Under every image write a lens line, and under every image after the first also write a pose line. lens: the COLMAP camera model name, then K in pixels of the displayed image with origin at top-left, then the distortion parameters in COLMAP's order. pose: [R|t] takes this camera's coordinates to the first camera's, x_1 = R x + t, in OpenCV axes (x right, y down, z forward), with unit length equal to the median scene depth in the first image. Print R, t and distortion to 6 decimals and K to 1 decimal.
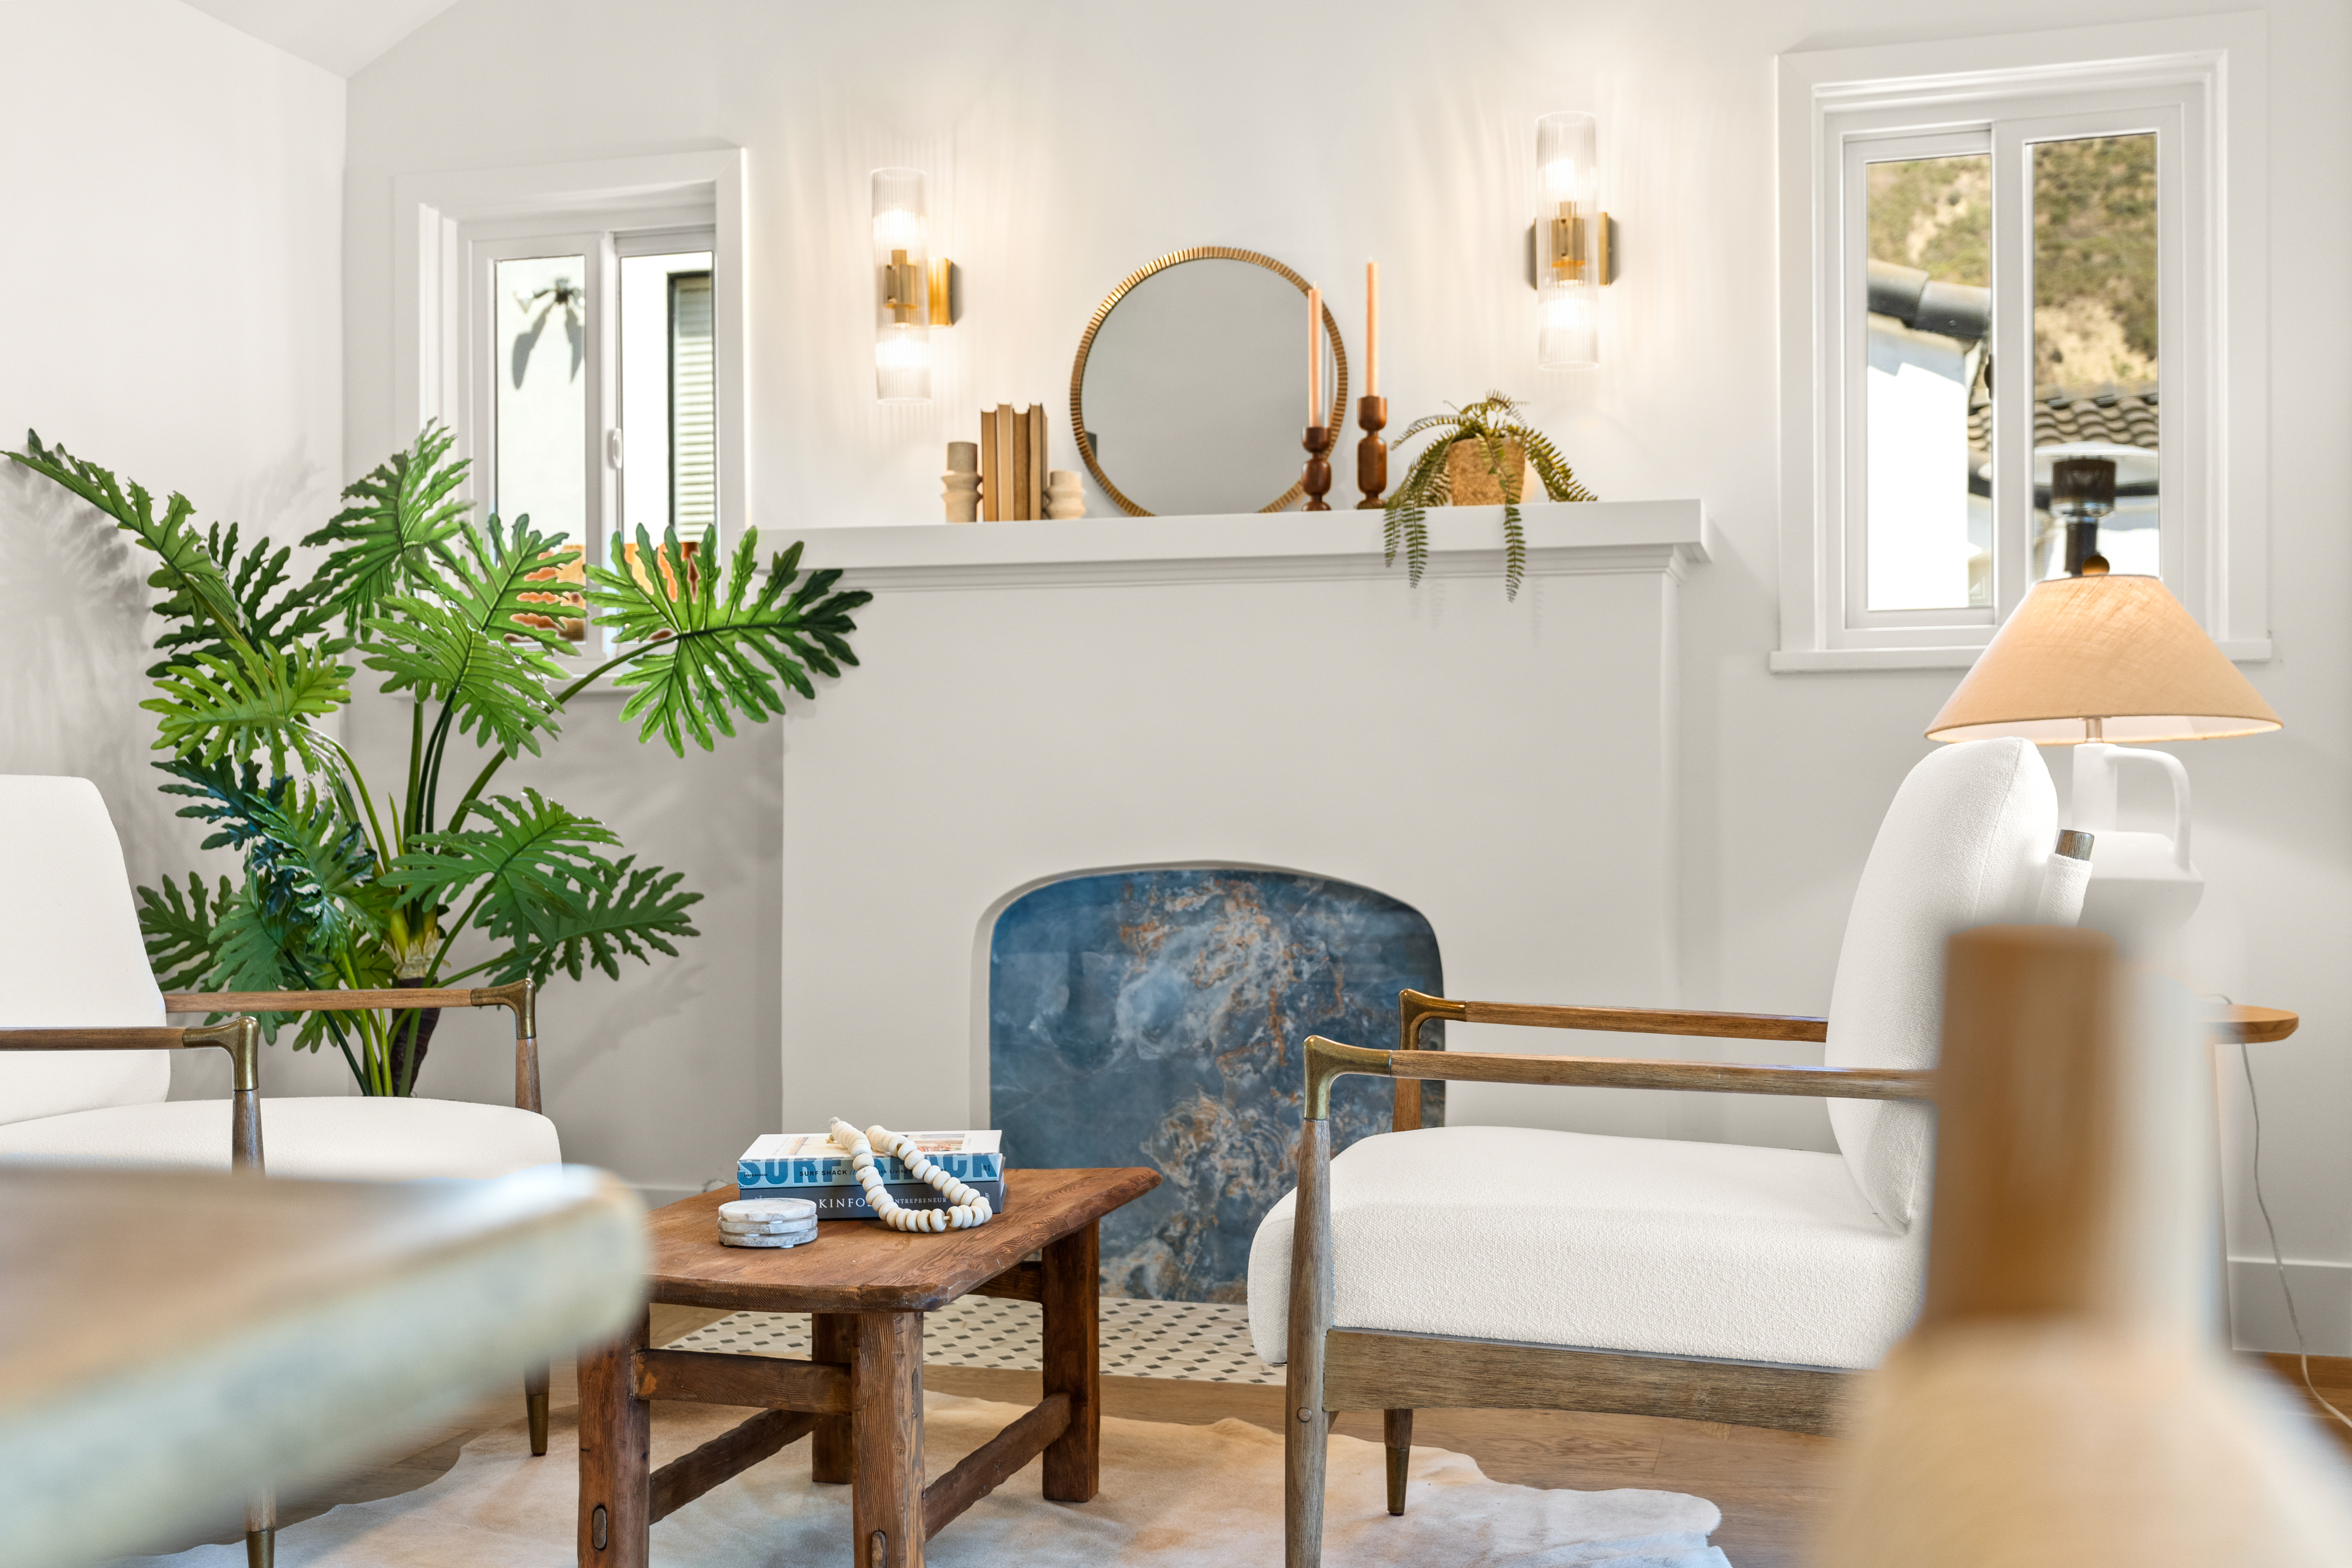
lens RADIAL K [[2363.0, 0, 1177.0], [0, 2363.0, 793.8], [0, 0, 1]] dist [0.010669, 0.000000]
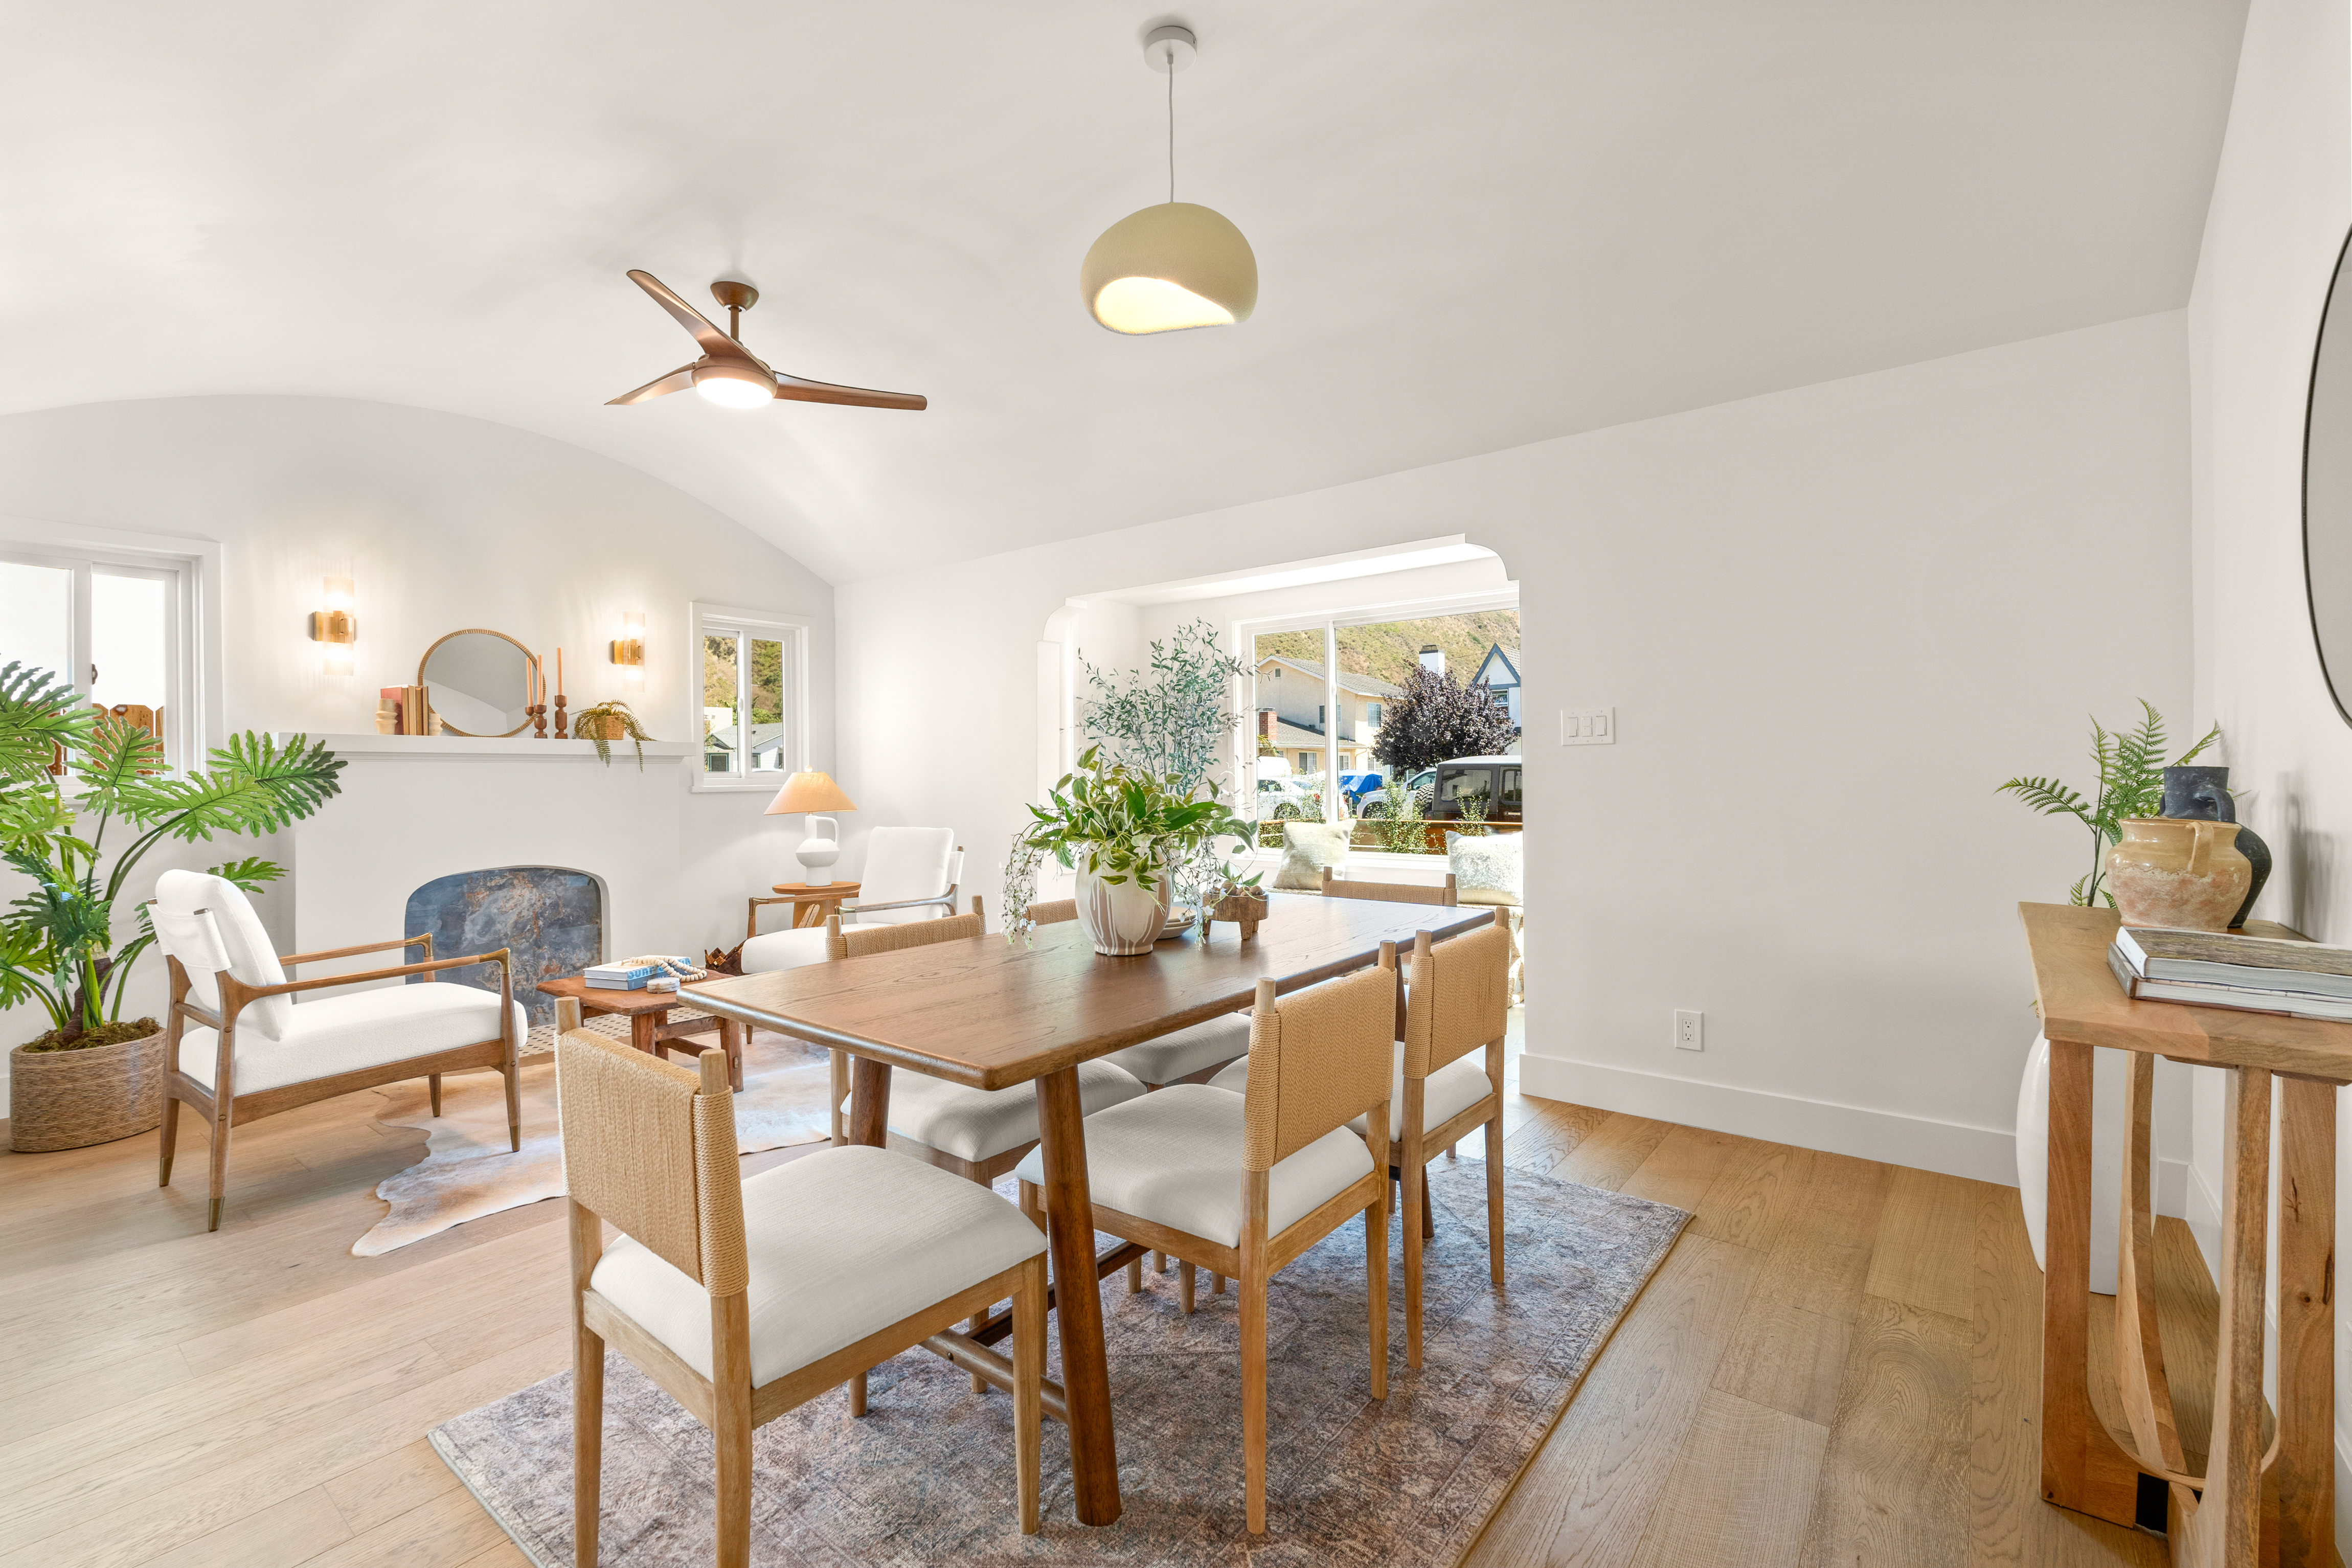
lens RADIAL K [[1035.1, 0, 1184.9], [0, 1035.1, 779.3], [0, 0, 1]] dist [0.000250, -0.001065]
pose [[0.384037, -0.000558, 0.923317, -0.767678], [0.002484, 0.999997, -0.000429, -0.066332], [-0.923314, 0.002458, 0.384037, -0.153456]]
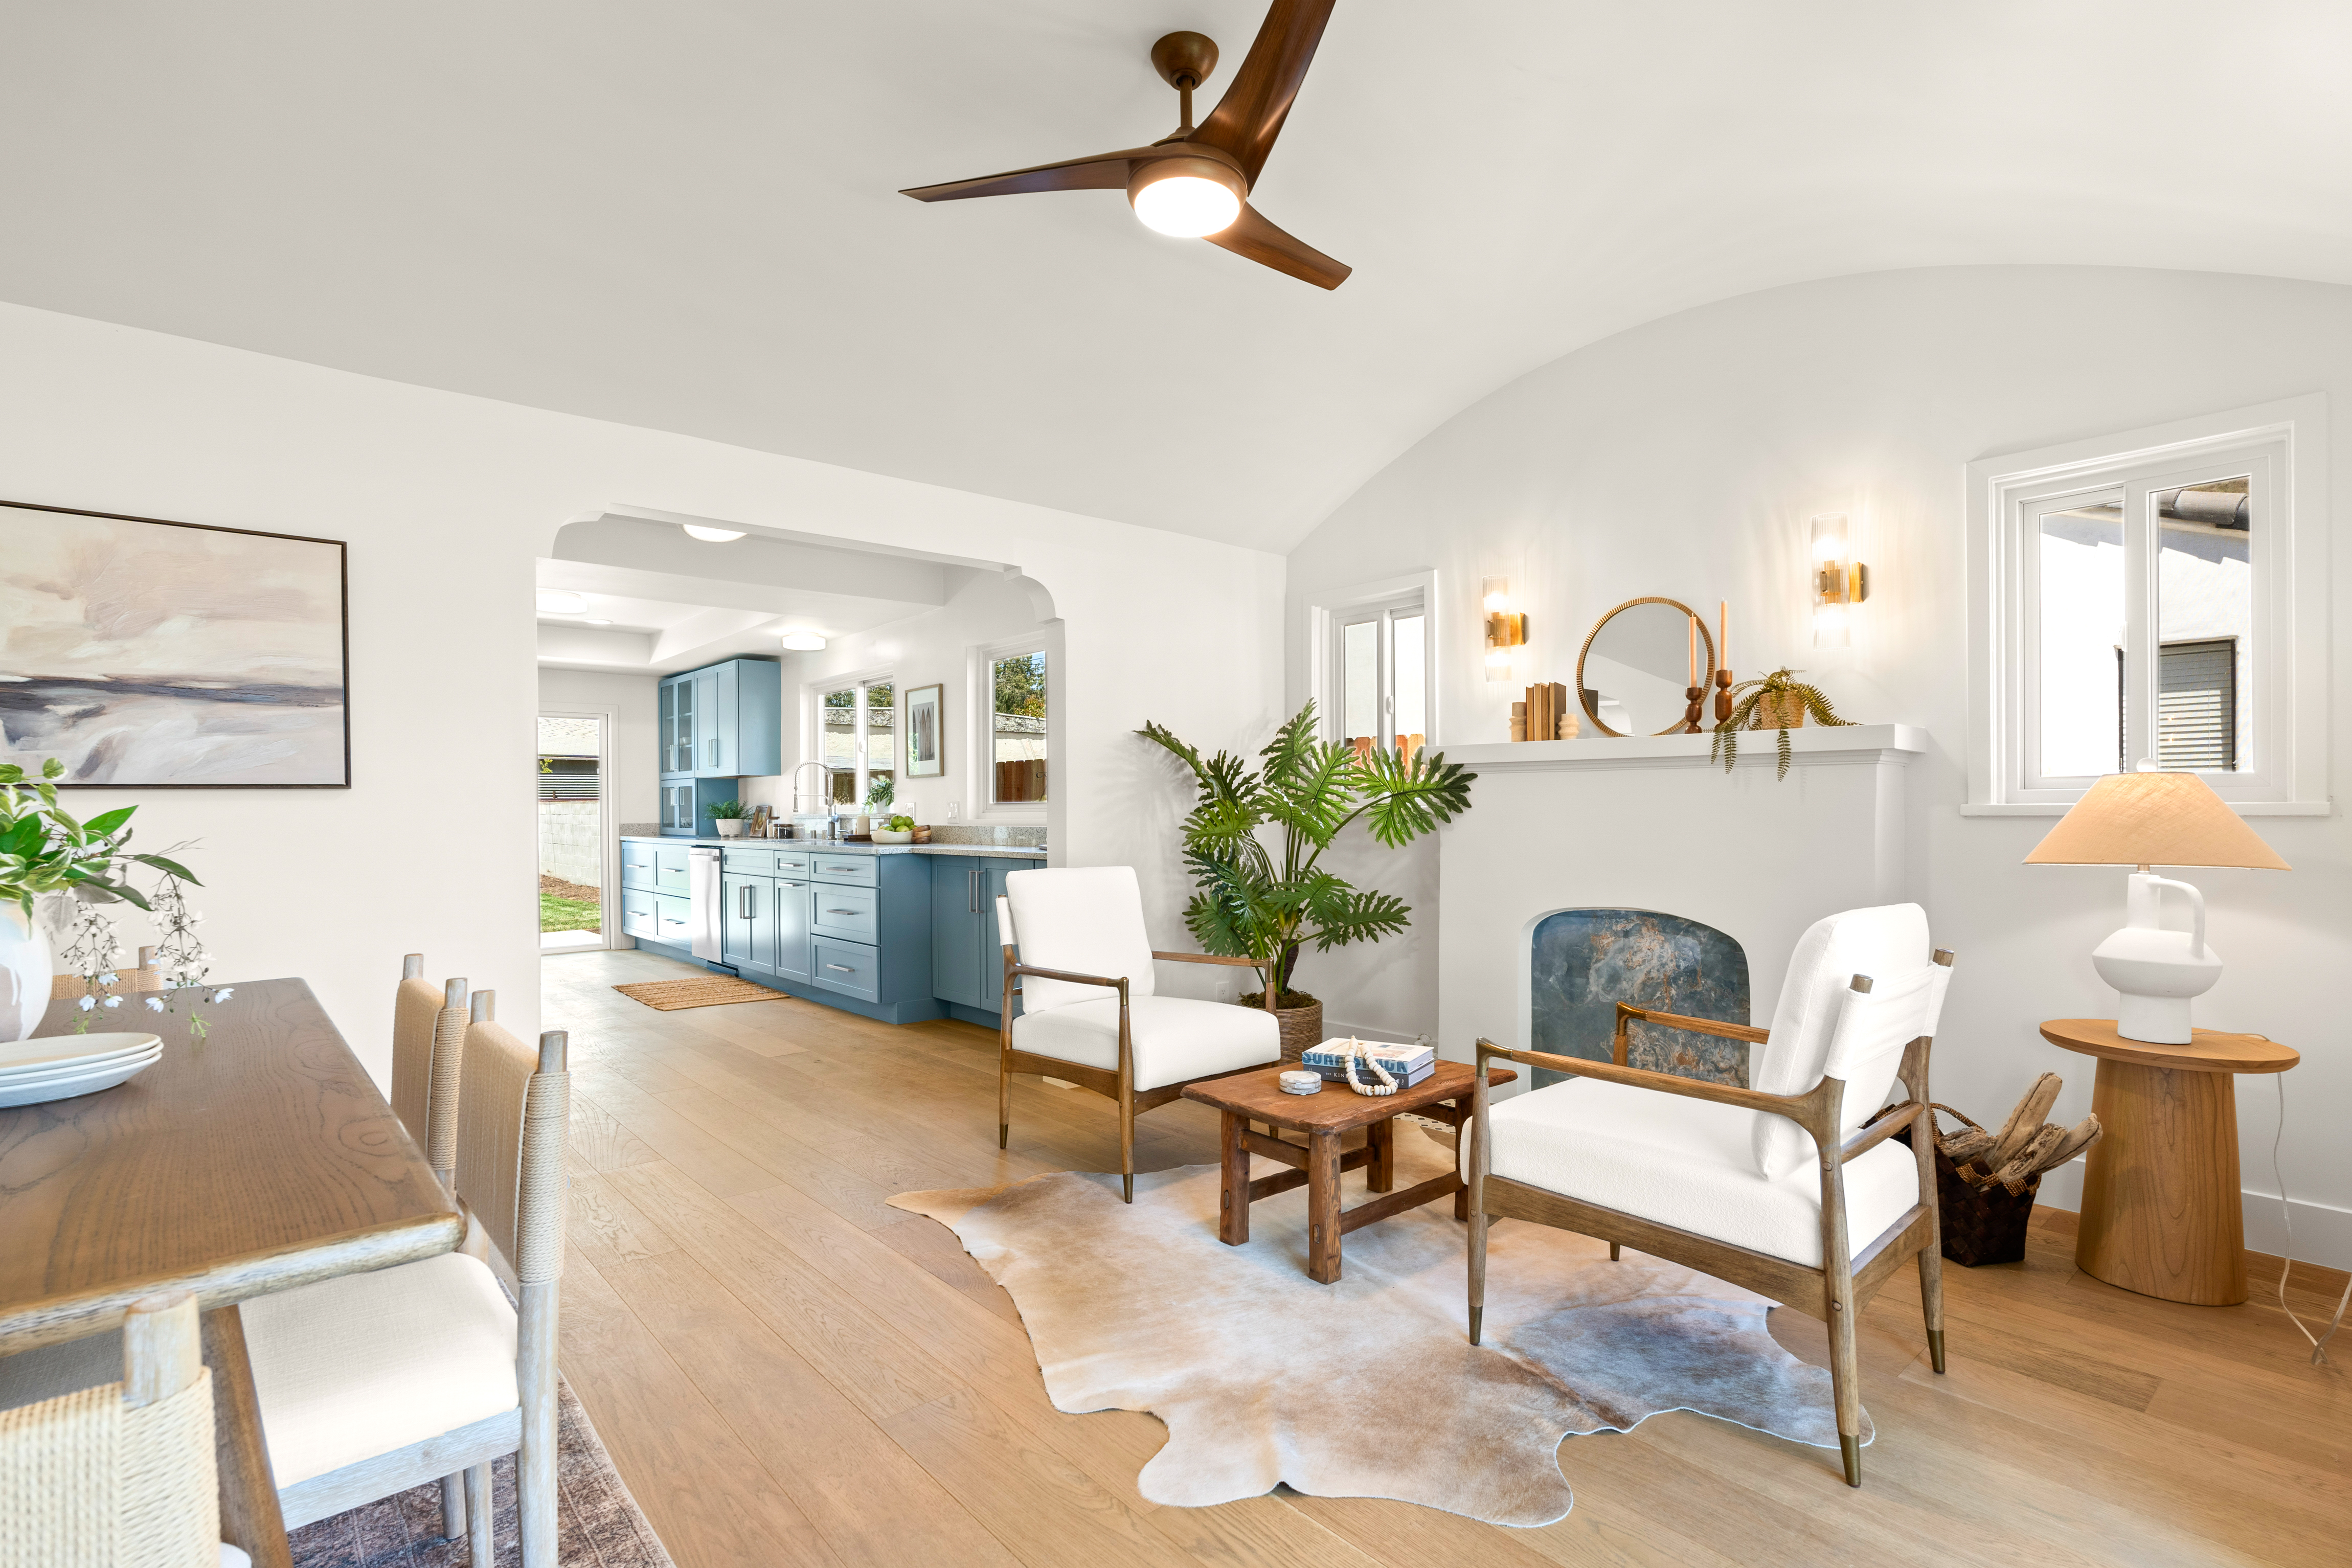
lens RADIAL K [[1113.0, 0, 1215.3], [0, 1113.0, 803.2], [0, 0, 1]] dist [-0.005861, 0.001778]
pose [[0.846257, -0.001000, -0.532774, 0.215741], [0.002285, 0.999996, 0.001752, -0.061892], [0.532770, -0.002701, 0.846256, 0.009200]]
